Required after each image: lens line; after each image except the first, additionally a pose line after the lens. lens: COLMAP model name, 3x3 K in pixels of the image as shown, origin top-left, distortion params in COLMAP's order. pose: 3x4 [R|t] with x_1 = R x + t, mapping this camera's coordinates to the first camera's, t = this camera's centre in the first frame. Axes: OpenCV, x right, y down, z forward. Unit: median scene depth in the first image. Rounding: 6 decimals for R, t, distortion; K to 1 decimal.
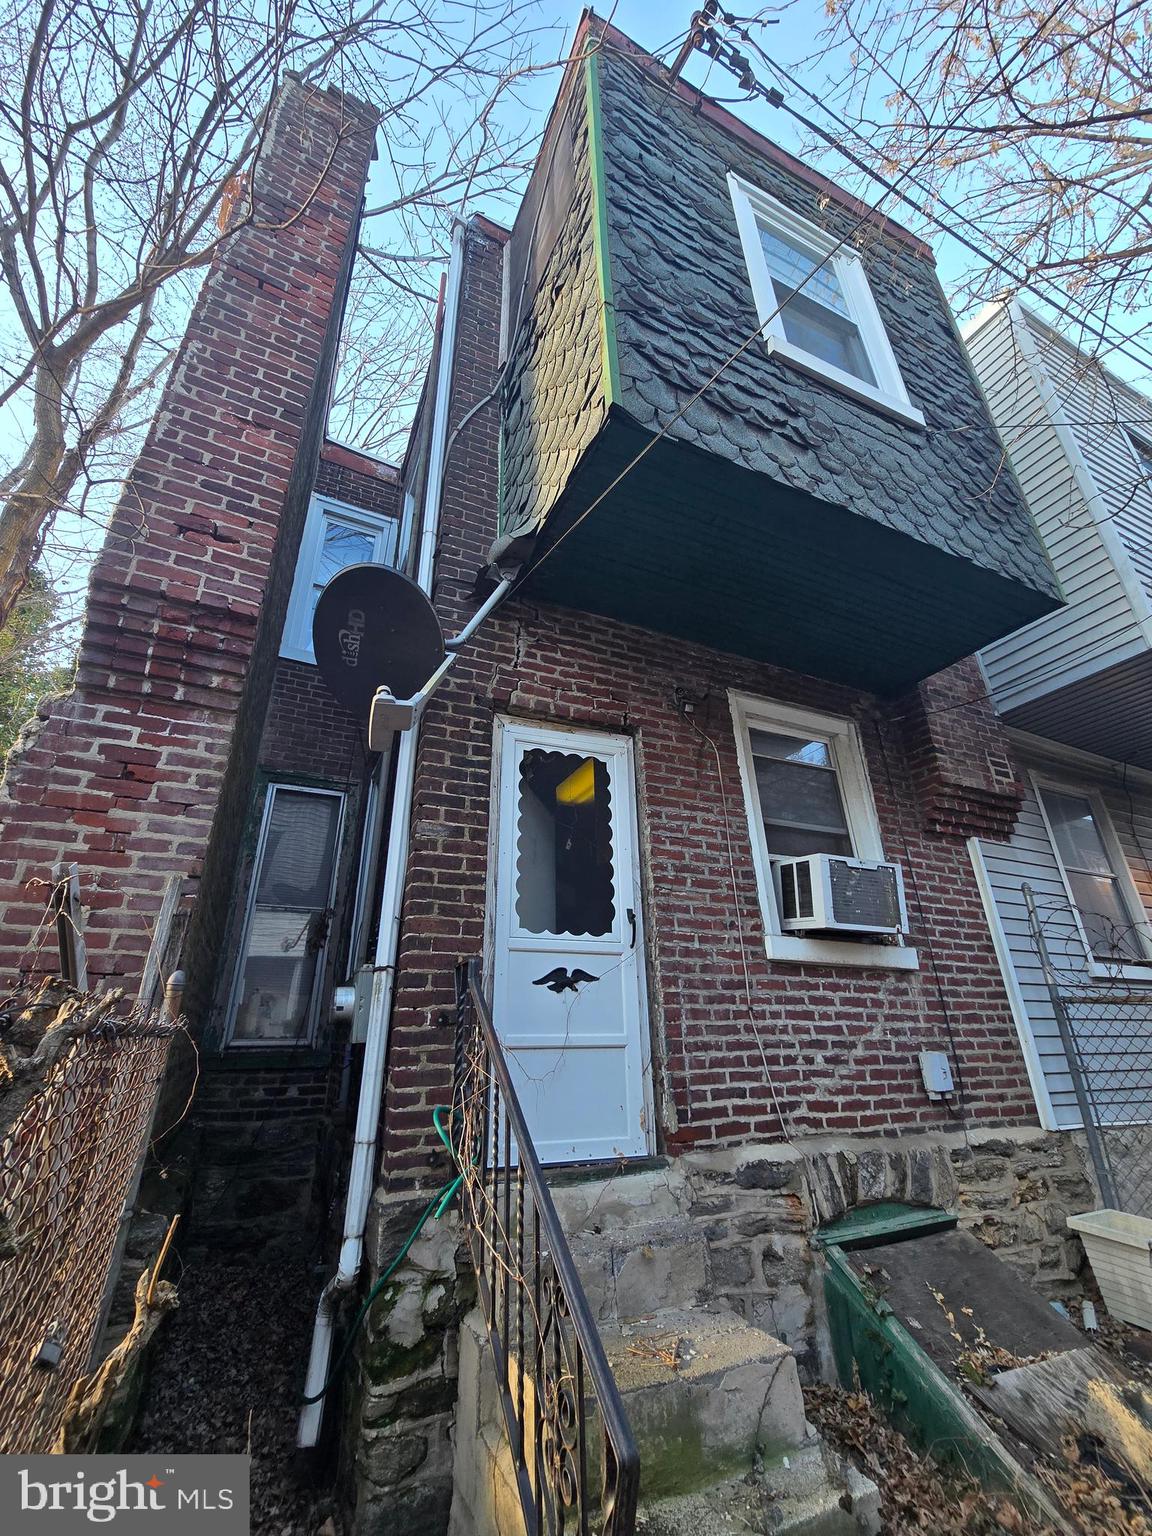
lens RADIAL K [[628.7, 0, 570.3], [0, 628.7, 764.0], [0, 0, 1]] dist [-0.006512, 0.001128]
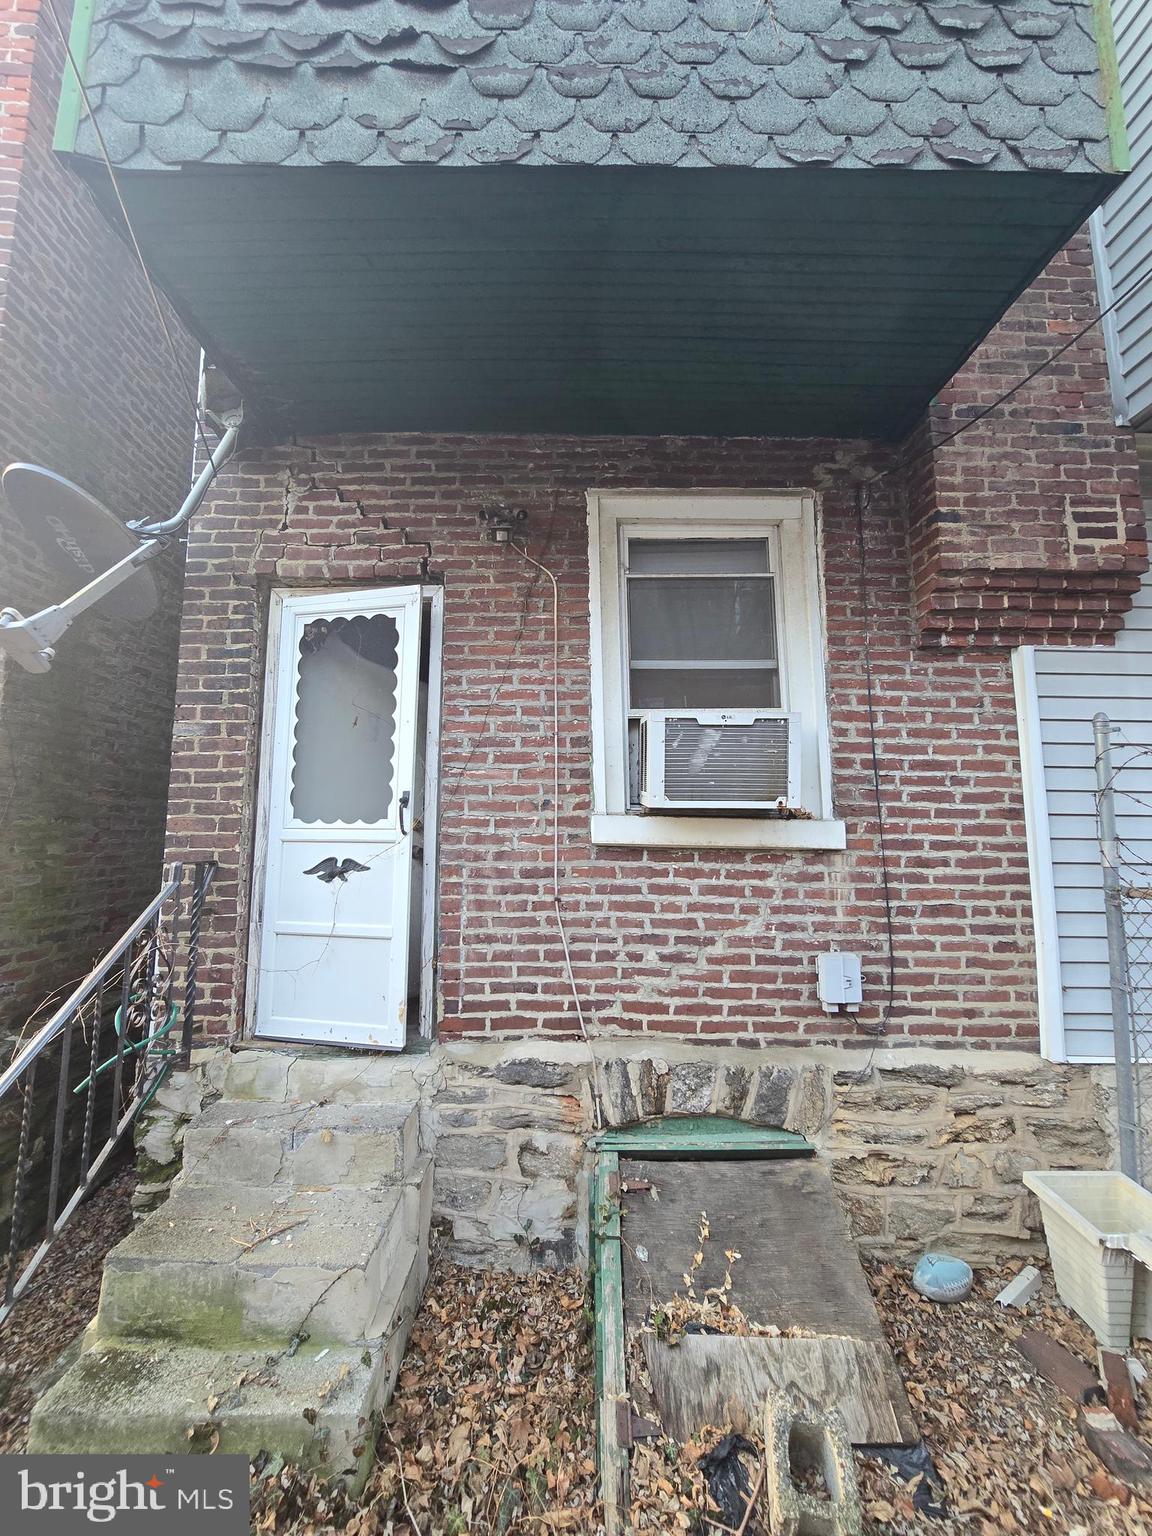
lens RADIAL K [[628.7, 0, 571.4], [0, 628.7, 763.7], [0, 0, 1]] dist [-0.006512, 0.001128]
pose [[0.911109, -0.035208, -0.410659, 0.632913], [0.153105, 0.953964, 0.257899, -0.006922], [0.382674, -0.297848, 0.874555, 0.293663]]
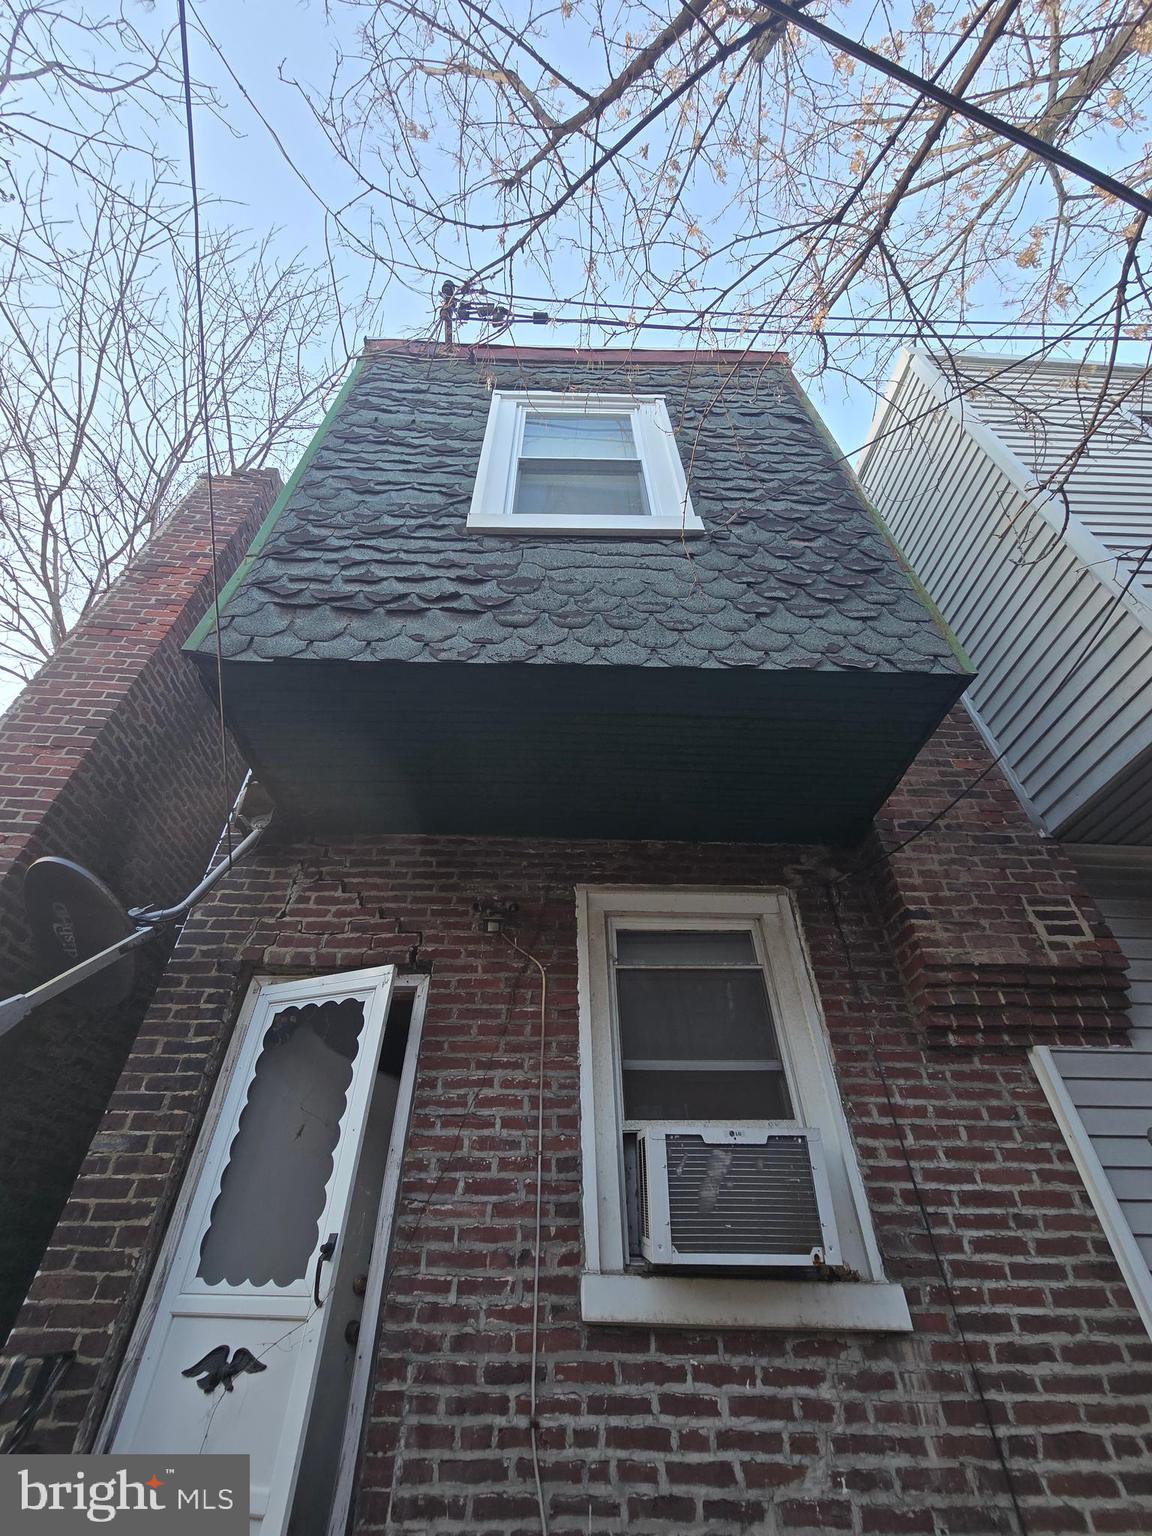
lens RADIAL K [[628.7, 0, 571.8], [0, 628.7, 764.3], [0, 0, 1]] dist [-0.006512, 0.001128]
pose [[0.919787, -0.240650, -0.309968, 0.634865], [0.143227, 0.941271, -0.305770, -0.026376], [0.365347, 0.236847, 0.900236, 0.292244]]
